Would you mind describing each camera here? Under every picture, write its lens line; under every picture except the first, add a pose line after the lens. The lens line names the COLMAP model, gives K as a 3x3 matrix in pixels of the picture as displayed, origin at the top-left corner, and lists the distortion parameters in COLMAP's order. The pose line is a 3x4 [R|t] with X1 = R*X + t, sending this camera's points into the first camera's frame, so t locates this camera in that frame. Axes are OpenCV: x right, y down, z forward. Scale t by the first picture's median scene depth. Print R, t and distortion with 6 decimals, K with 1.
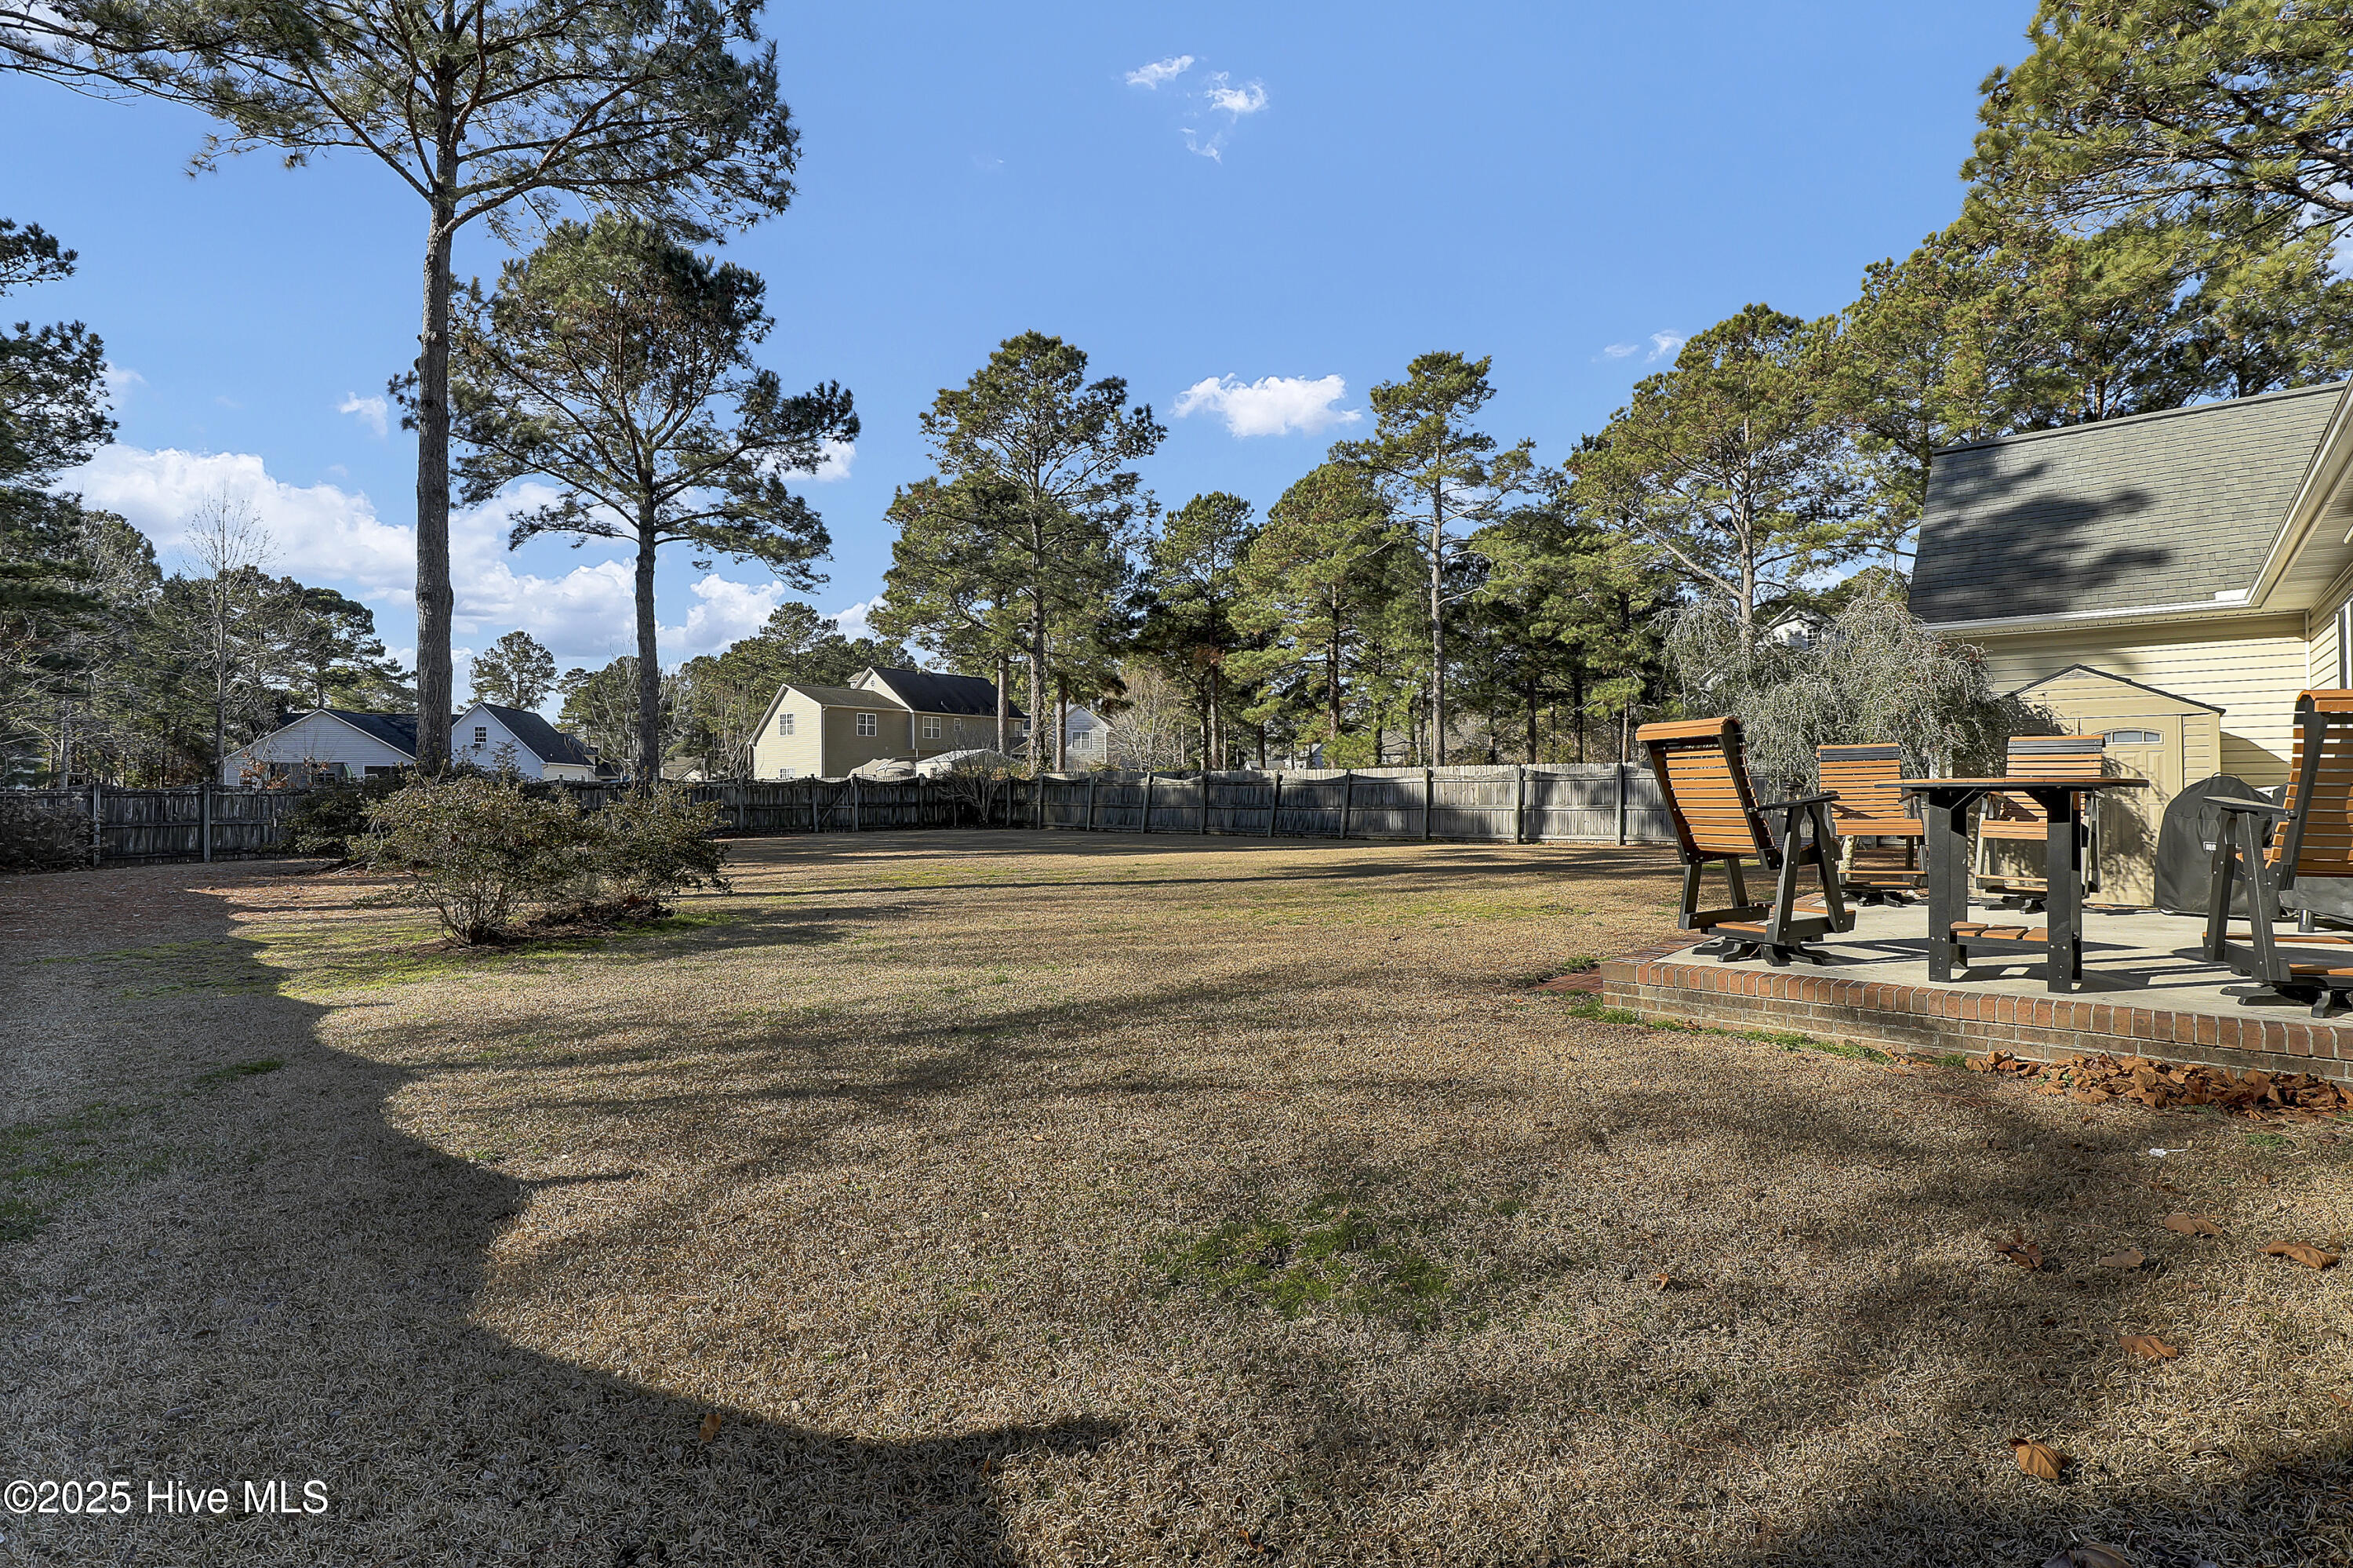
lens RADIAL K [[1112.4, 0, 1185.1], [0, 1112.4, 783.9], [0, 0, 1]] dist [-0.029122, 0.004628]
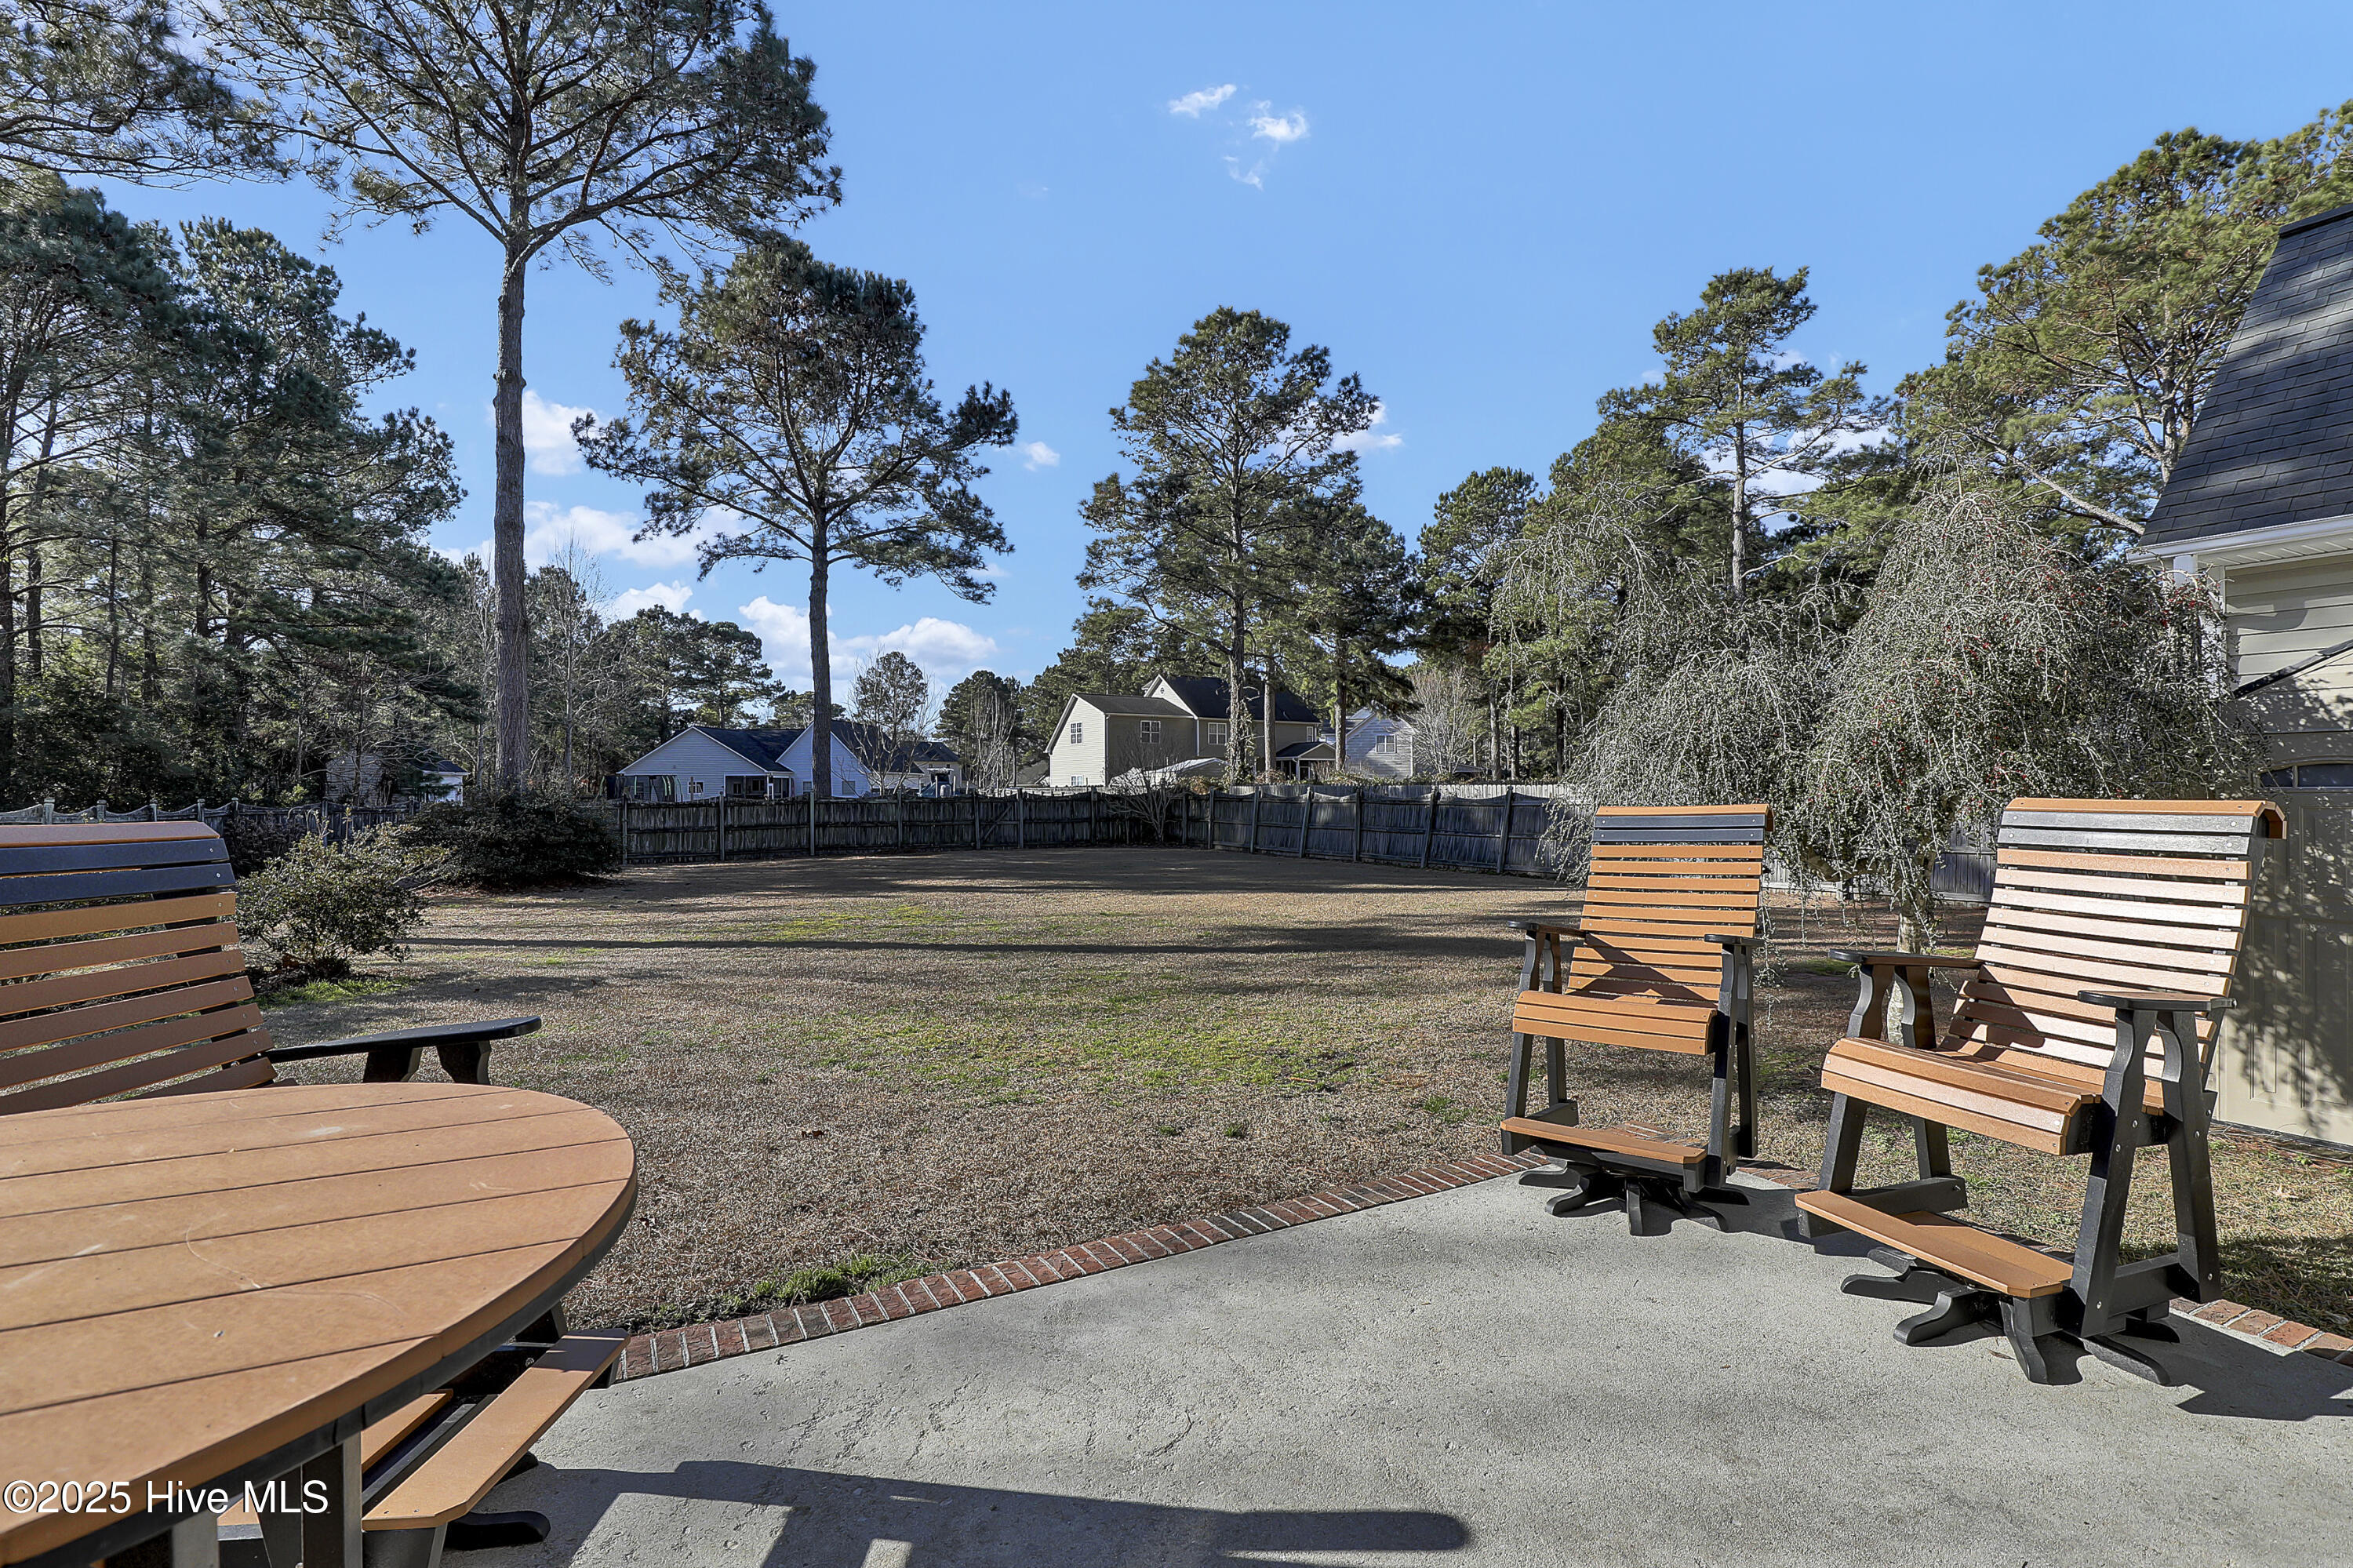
lens RADIAL K [[1112.4, 0, 1174.1], [0, 1112.4, 786.1], [0, 0, 1]] dist [-0.029122, 0.004628]
pose [[0.945419, -0.001667, -0.325854, 0.113981], [0.001845, 0.999998, 0.000240, -0.009029], [0.325853, -0.000828, 0.945420, 0.104425]]
